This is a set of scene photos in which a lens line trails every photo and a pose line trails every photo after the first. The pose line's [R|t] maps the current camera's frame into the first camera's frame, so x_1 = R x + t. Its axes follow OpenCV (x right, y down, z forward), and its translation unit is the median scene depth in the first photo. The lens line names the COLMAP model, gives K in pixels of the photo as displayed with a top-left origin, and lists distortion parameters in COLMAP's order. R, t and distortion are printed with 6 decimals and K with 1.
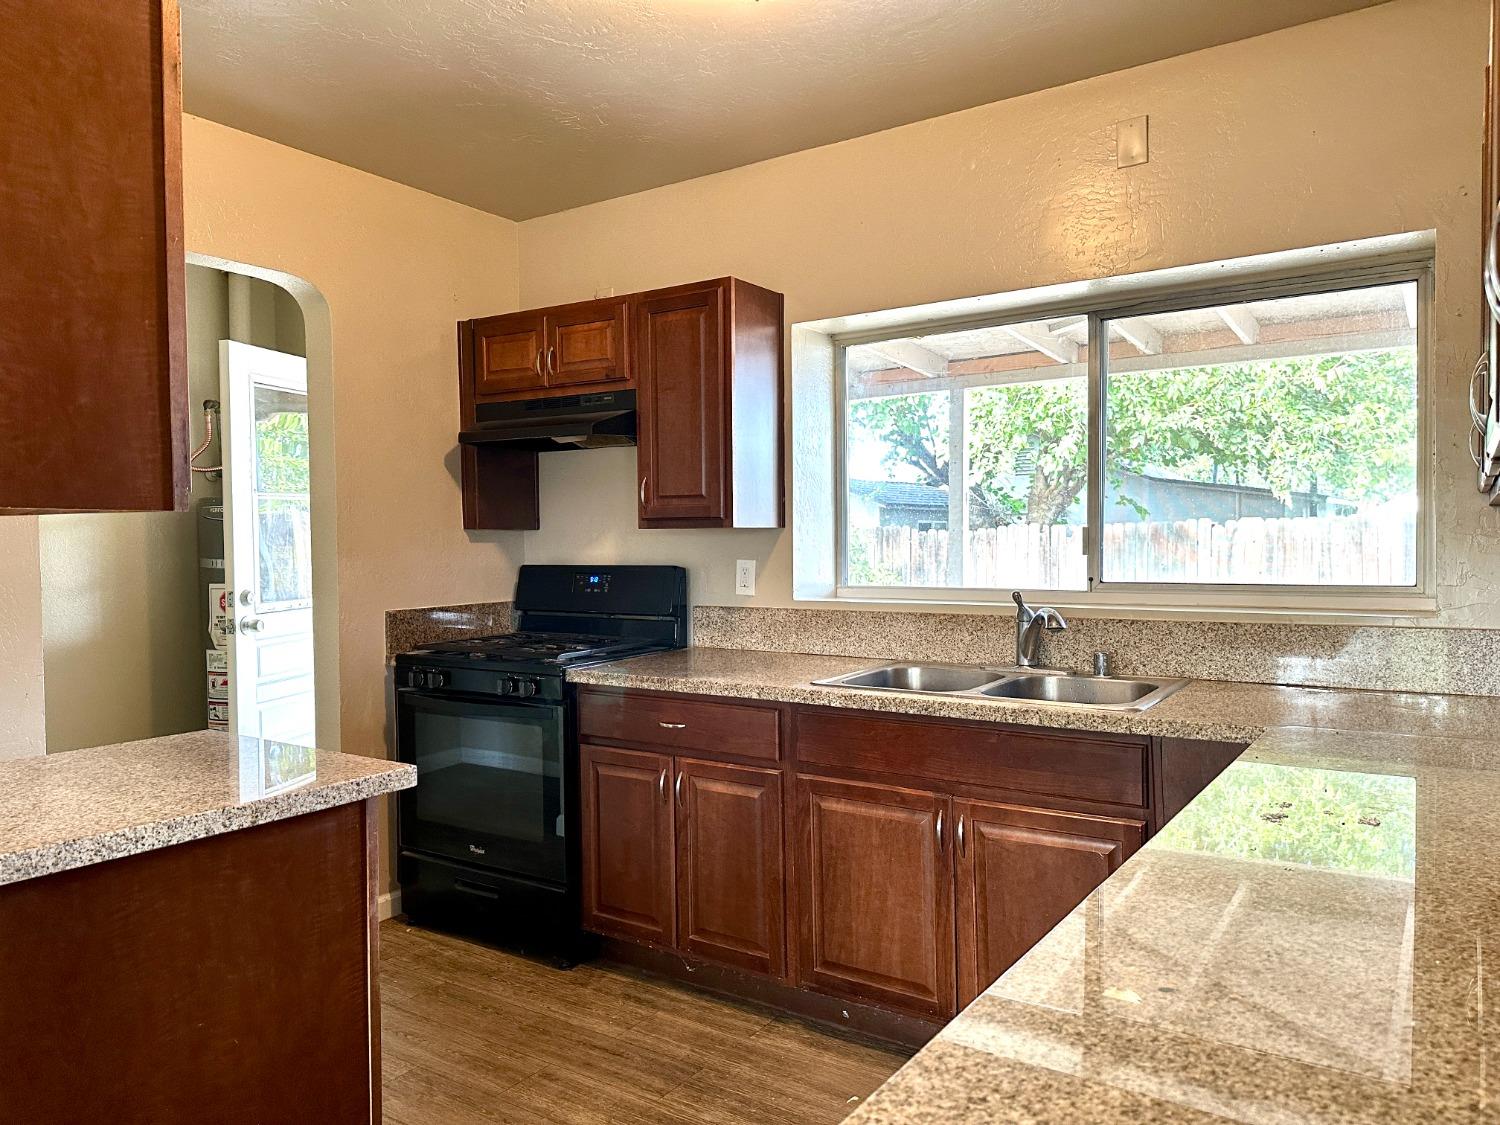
lens RADIAL K [[1046.0, 0, 750.0], [0, 1046.0, 562.5], [0, 0, 1]] dist [0.083530, -0.059005]
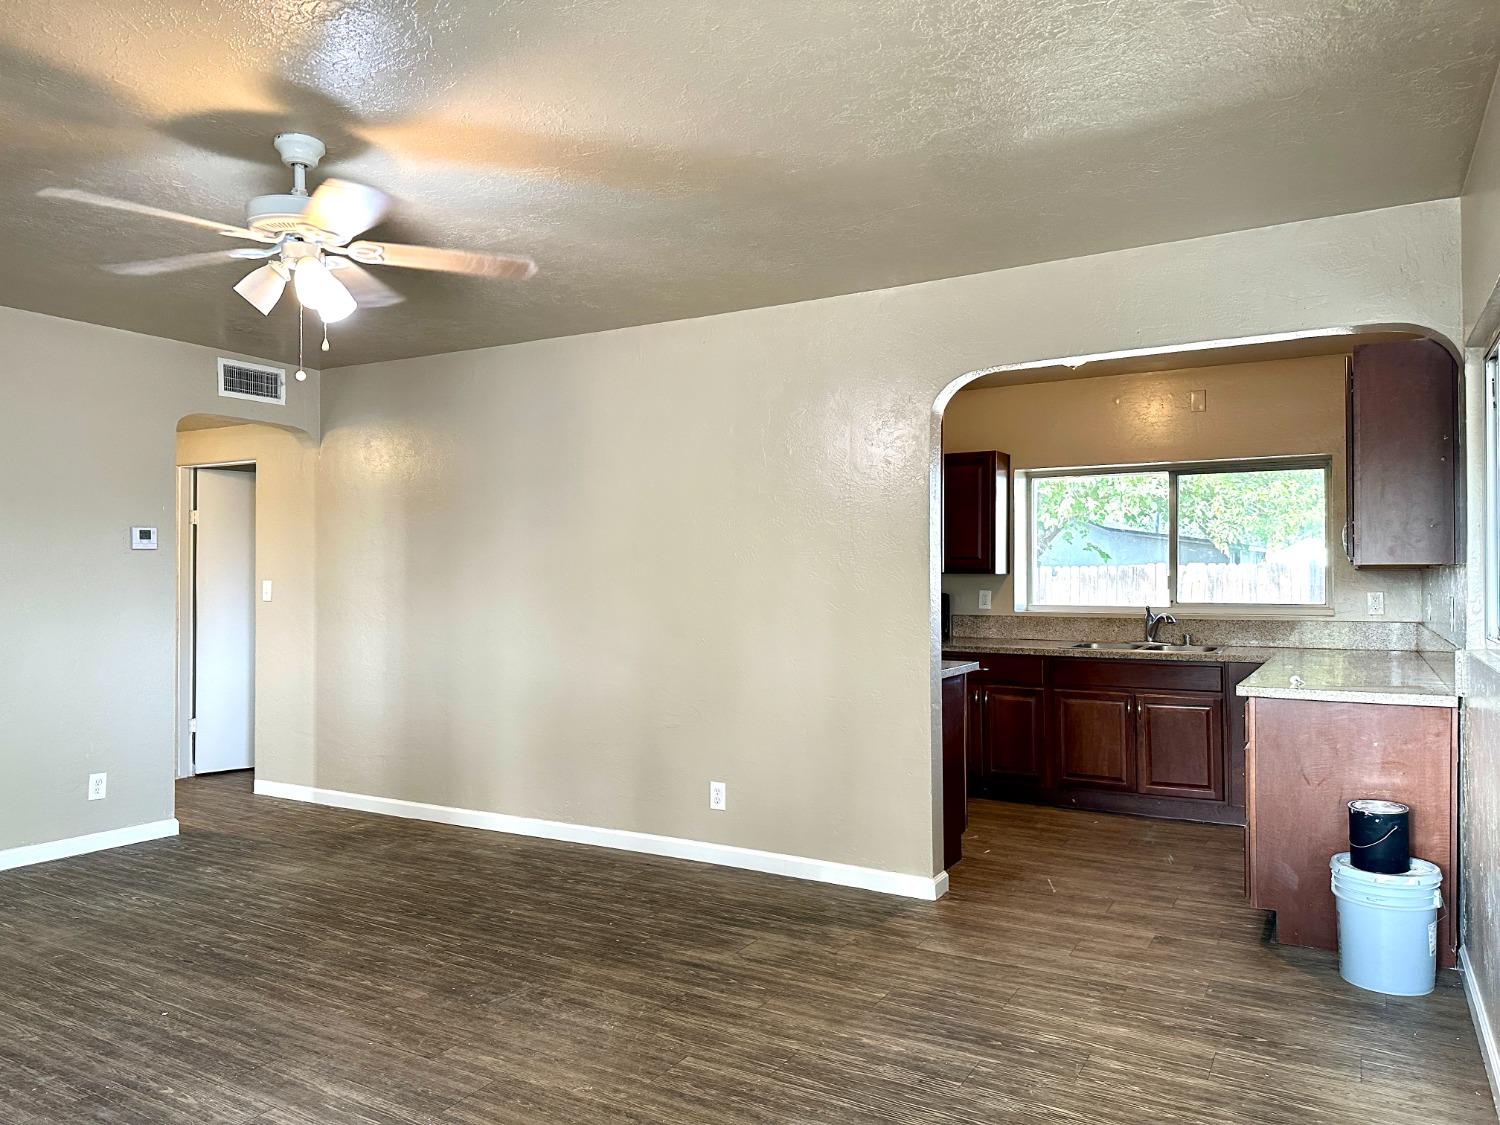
lens RADIAL K [[1076.7, 0, 710.0], [0, 1076.7, 555.9], [0, 0, 1]] dist [0.068298, -0.057477]
pose [[0.998618, 0.007782, 0.051979, -0.644883], [-0.005771, 0.999233, -0.038726, 0.014482], [-0.052240, 0.038372, 0.997897, -1.000320]]
